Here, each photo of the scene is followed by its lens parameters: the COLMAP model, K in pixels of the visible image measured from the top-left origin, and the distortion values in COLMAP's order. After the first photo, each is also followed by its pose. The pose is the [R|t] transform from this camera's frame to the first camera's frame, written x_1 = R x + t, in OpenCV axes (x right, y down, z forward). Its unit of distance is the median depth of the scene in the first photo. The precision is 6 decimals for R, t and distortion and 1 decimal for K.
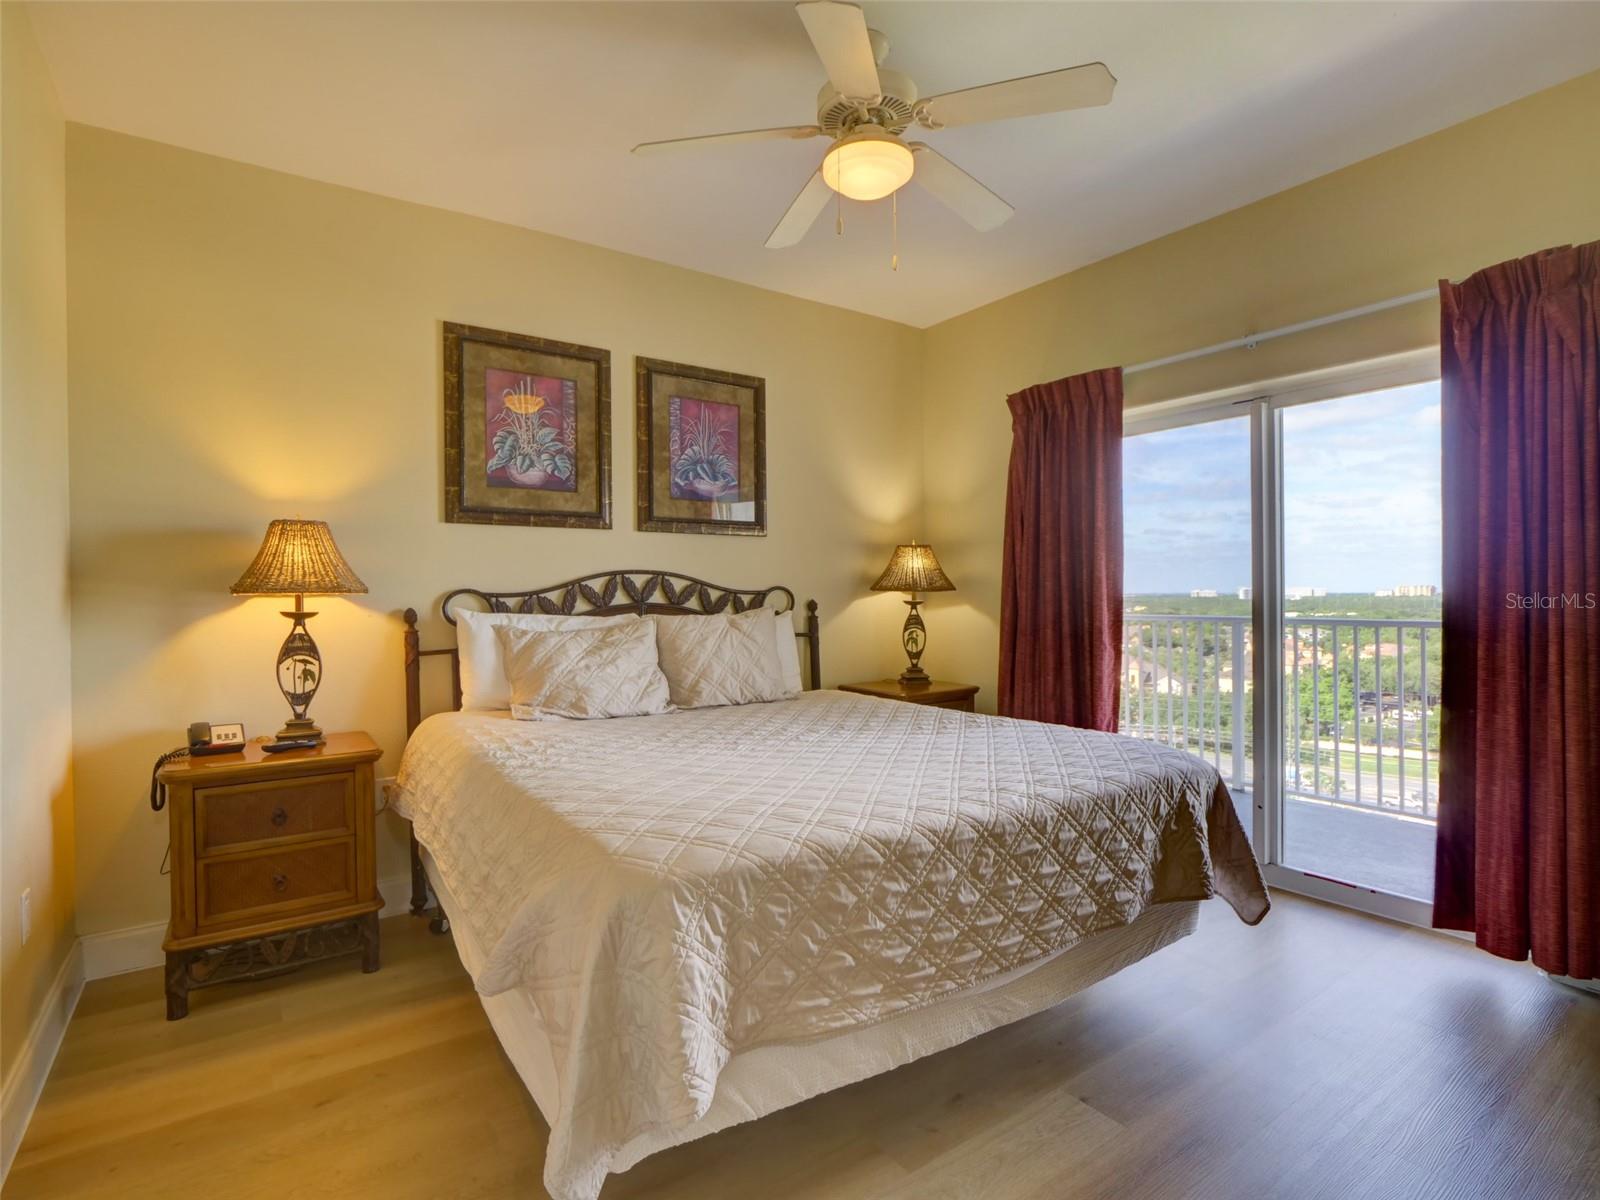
lens RADIAL K [[794.4, 0, 800.0], [0, 794.4, 600.0], [0, 0, 1]] dist [-0.009902, -0.001793]
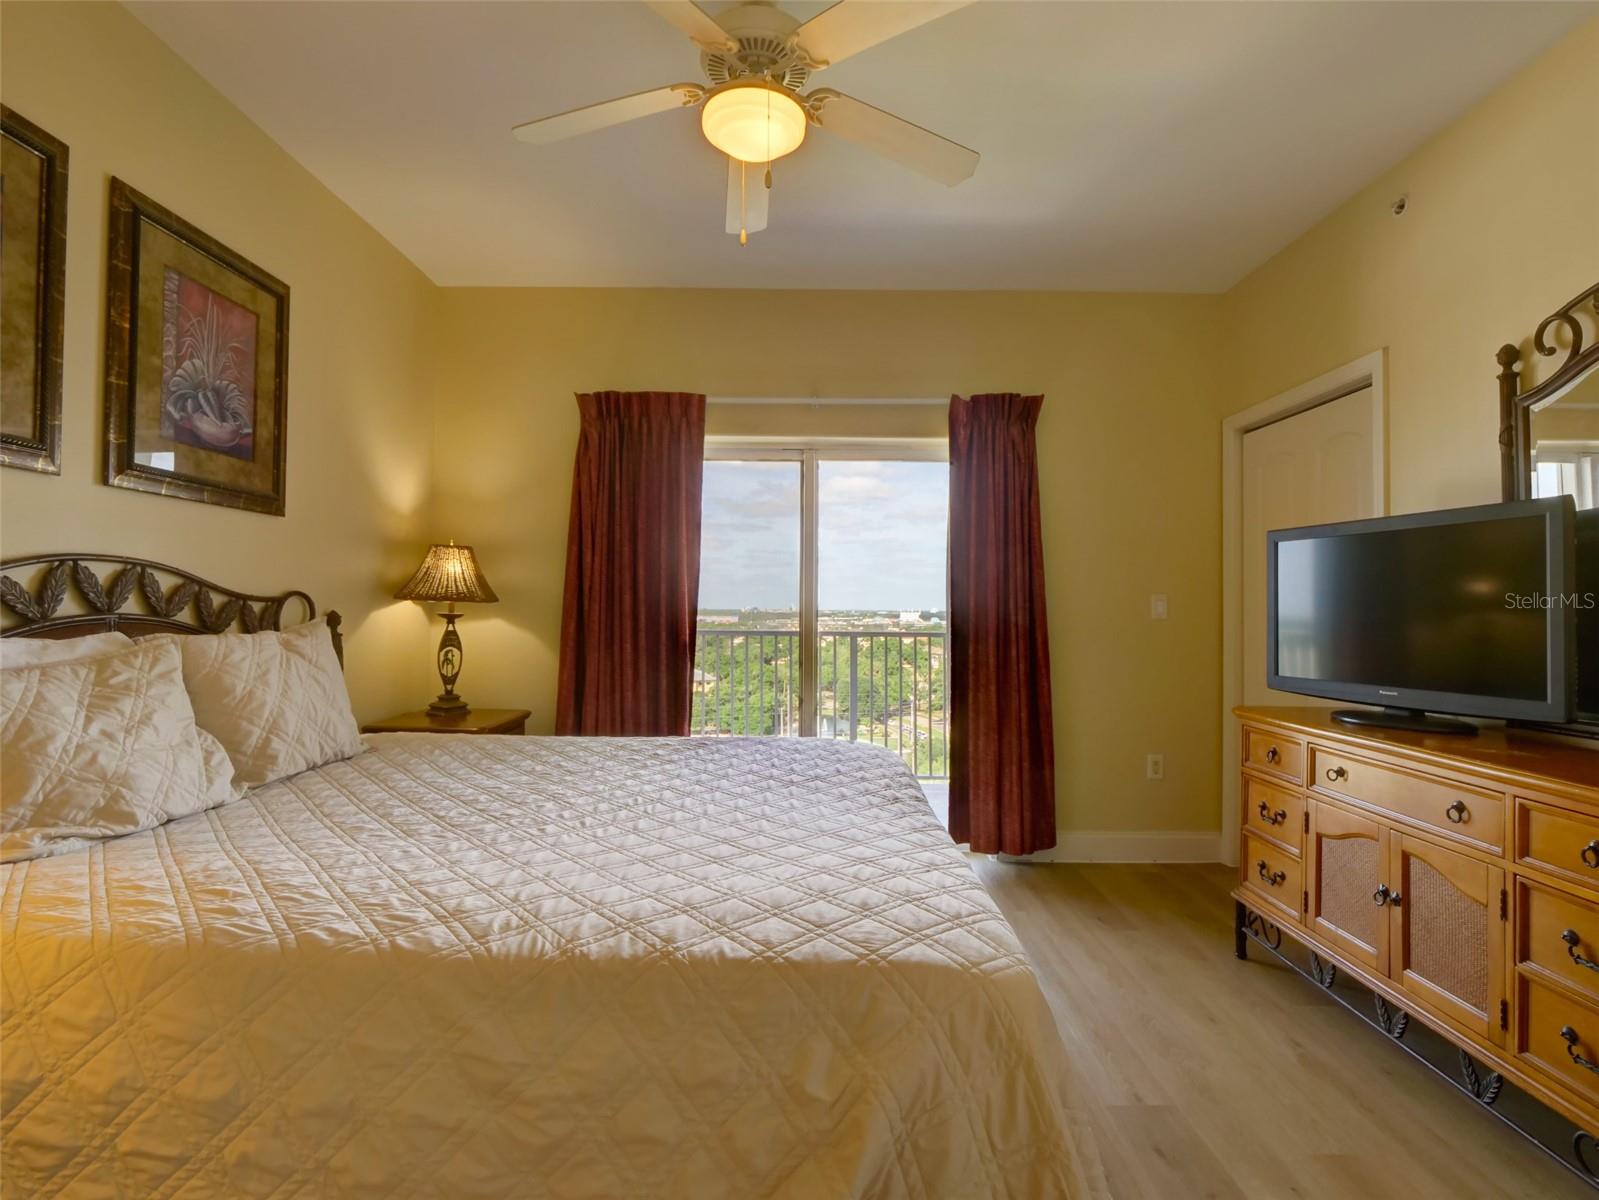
lens RADIAL K [[776.4, 0, 799.5], [0, 776.4, 600.0], [0, 0, 1]] dist [-0.015235, -0.000640]
pose [[0.581801, 0.021730, 0.813041, -0.353638], [-0.006835, 0.999738, -0.021828, 0.002718], [-0.813303, 0.007142, 0.581797, 0.285479]]
